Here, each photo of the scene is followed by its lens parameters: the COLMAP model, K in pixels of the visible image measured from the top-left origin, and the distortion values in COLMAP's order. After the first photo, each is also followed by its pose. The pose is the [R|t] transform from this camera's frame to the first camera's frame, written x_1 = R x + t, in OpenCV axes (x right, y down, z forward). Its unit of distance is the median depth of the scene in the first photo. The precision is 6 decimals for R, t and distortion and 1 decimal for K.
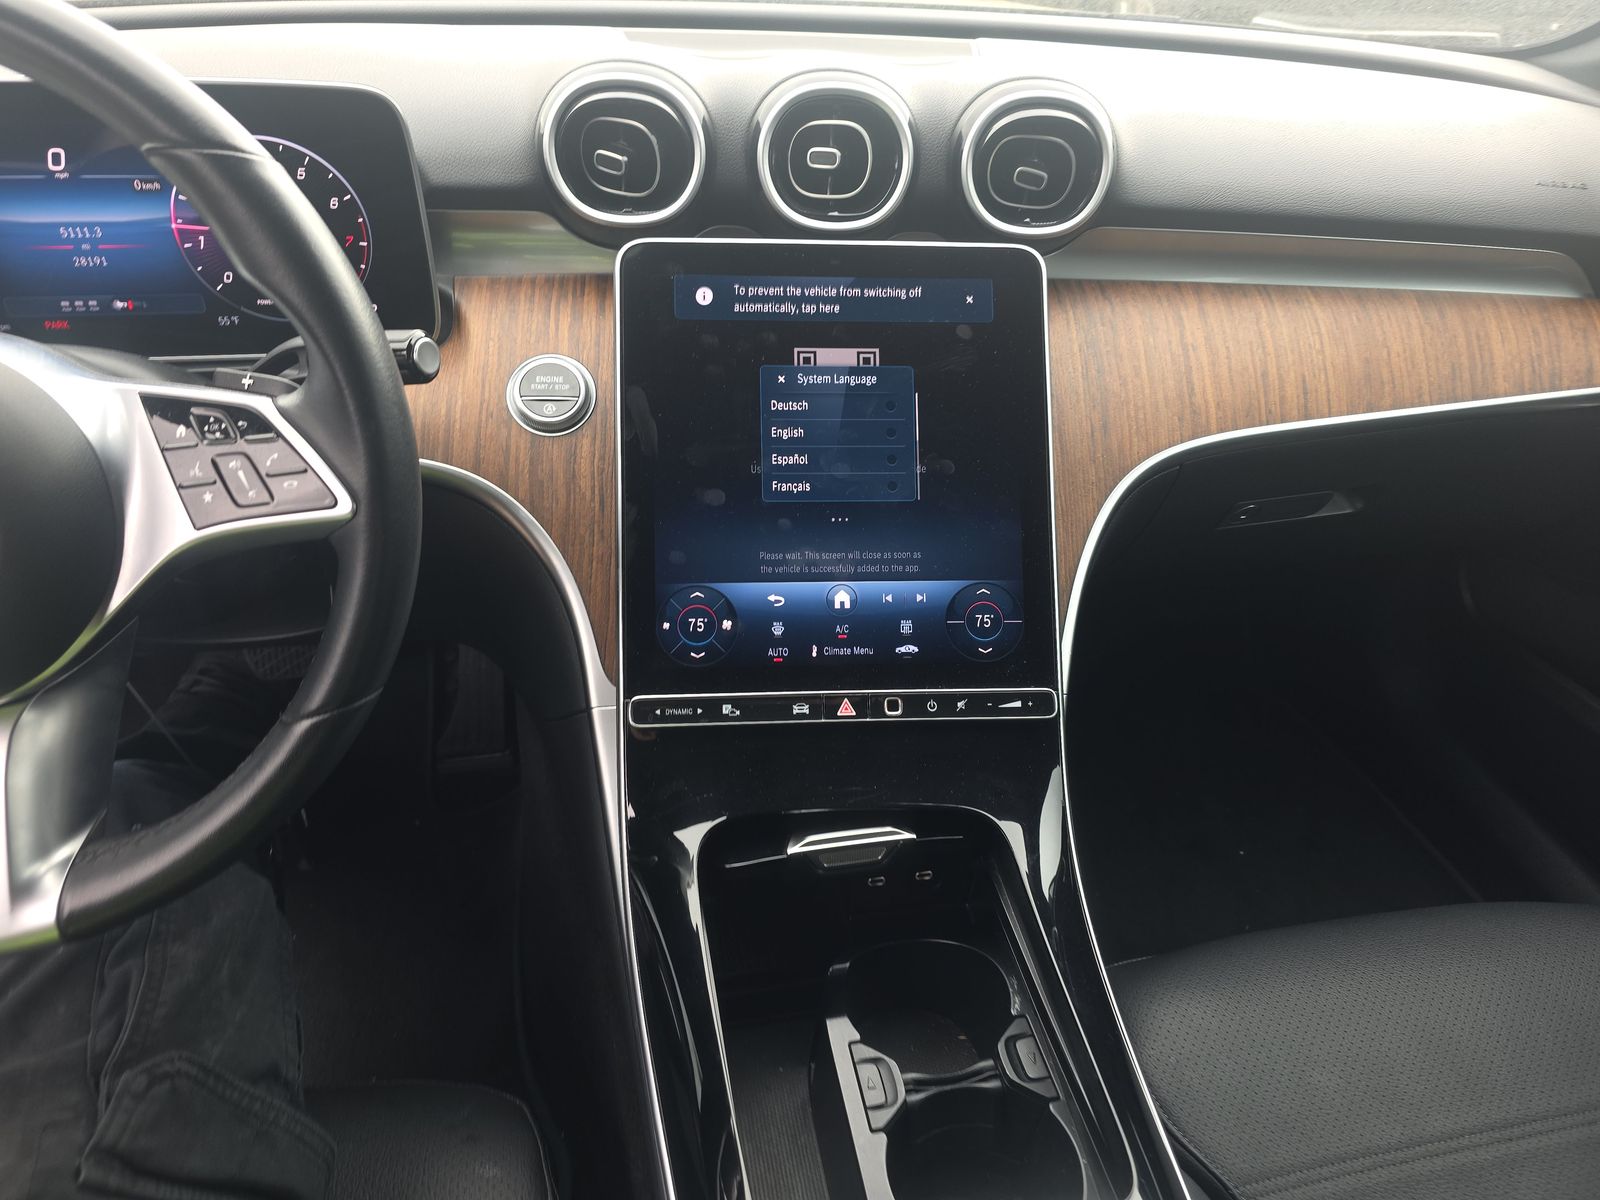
lens RADIAL K [[1064.2, 0, 814.1], [0, 1064.2, 611.6], [0, 0, 1]] dist [0.019673, -0.026997]
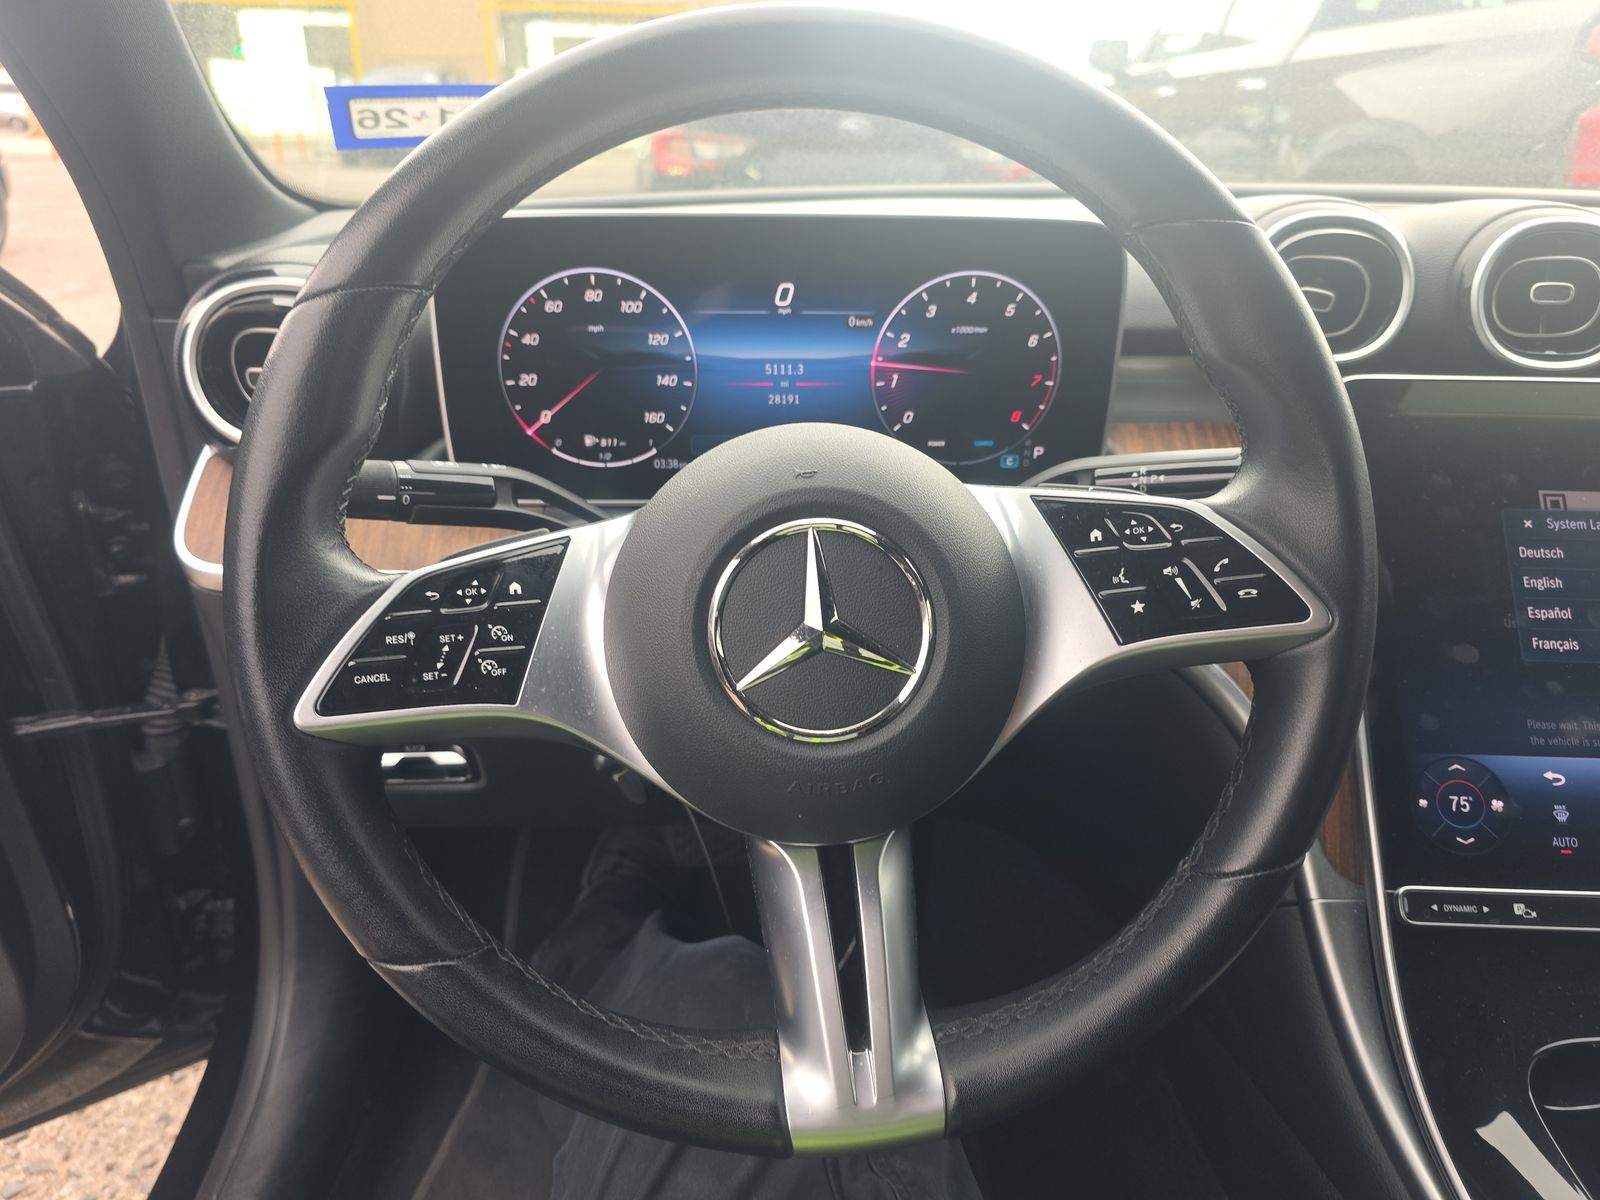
lens RADIAL K [[1064.2, 0, 807.3], [0, 1064.2, 628.3], [0, 0, 1]] dist [0.019673, -0.026997]
pose [[0.991421, 0.019250, -0.129285, -0.518248], [-0.044172, 0.980247, -0.192783, 0.062389], [0.123020, 0.196840, 0.972687, 0.096696]]
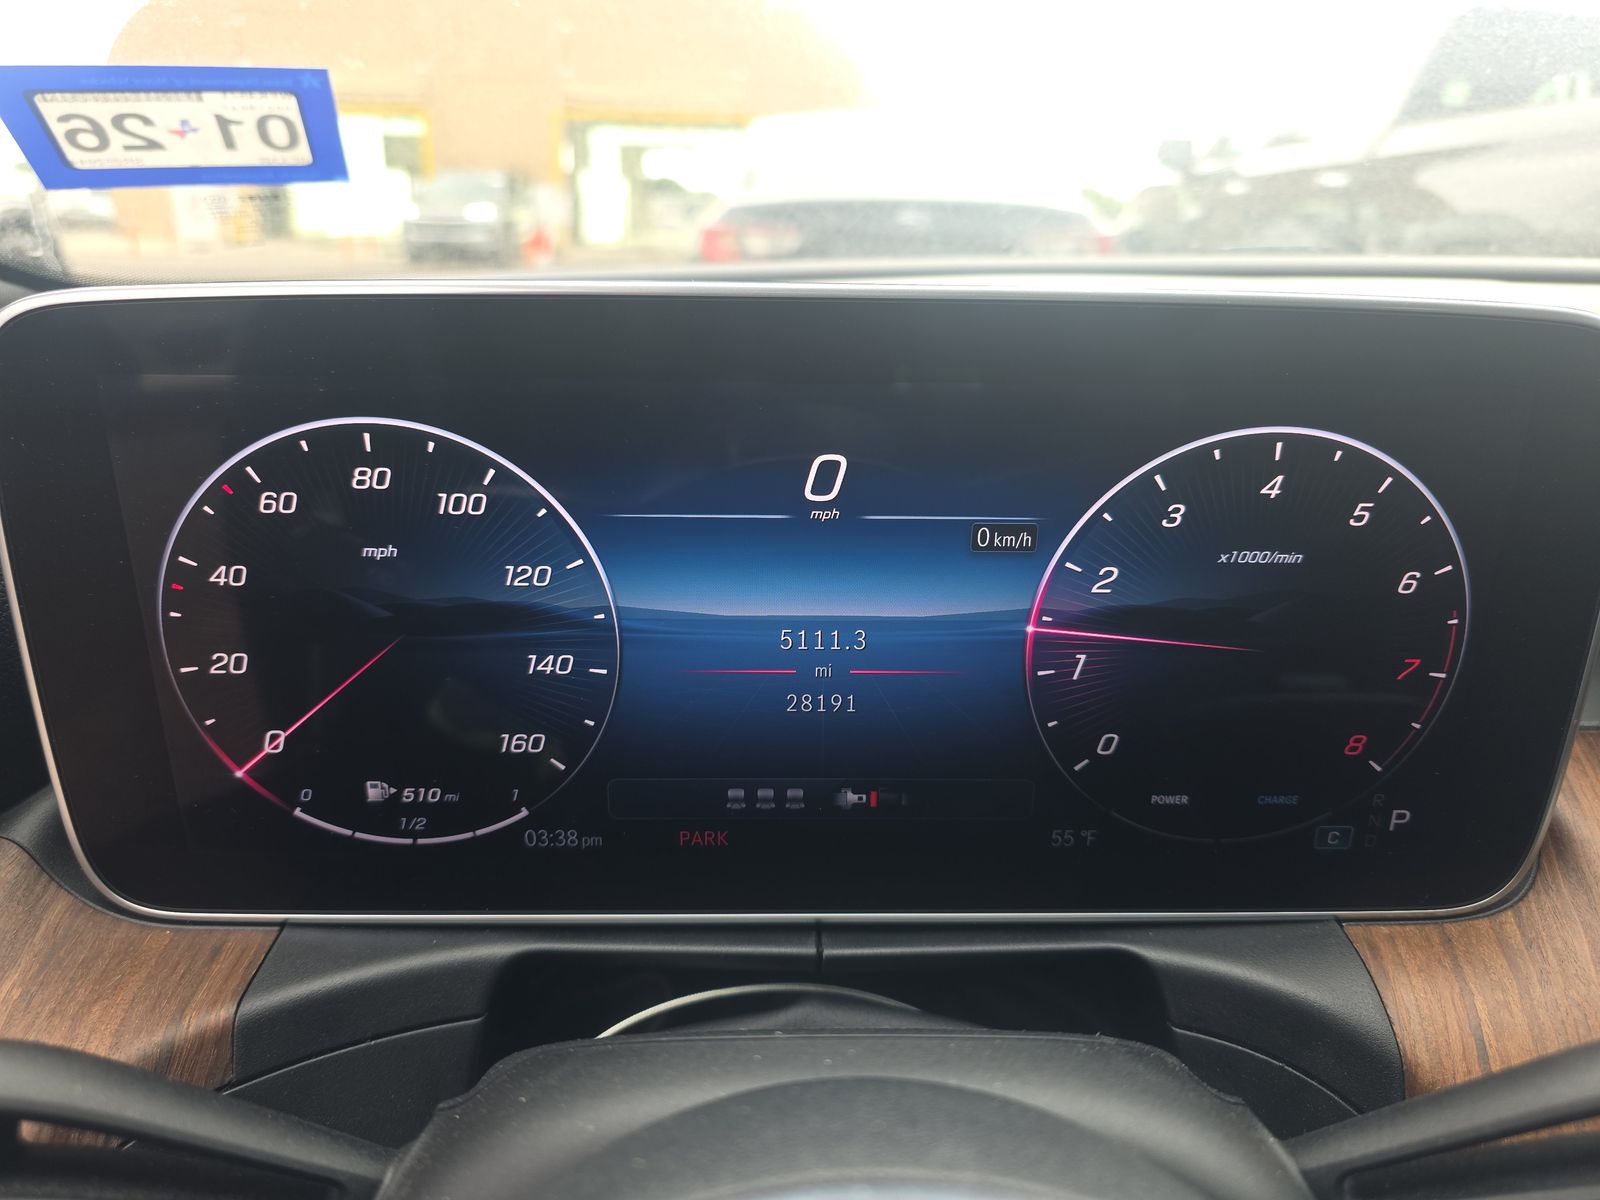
lens RADIAL K [[1064.2, 0, 807.9], [0, 1064.2, 598.5], [0, 0, 1]] dist [0.019673, -0.026997]
pose [[0.984186, 0.020142, -0.175988, -0.599320], [-0.072015, 0.953200, -0.293638, -0.239371], [0.161838, 0.301668, 0.939577, 0.579464]]
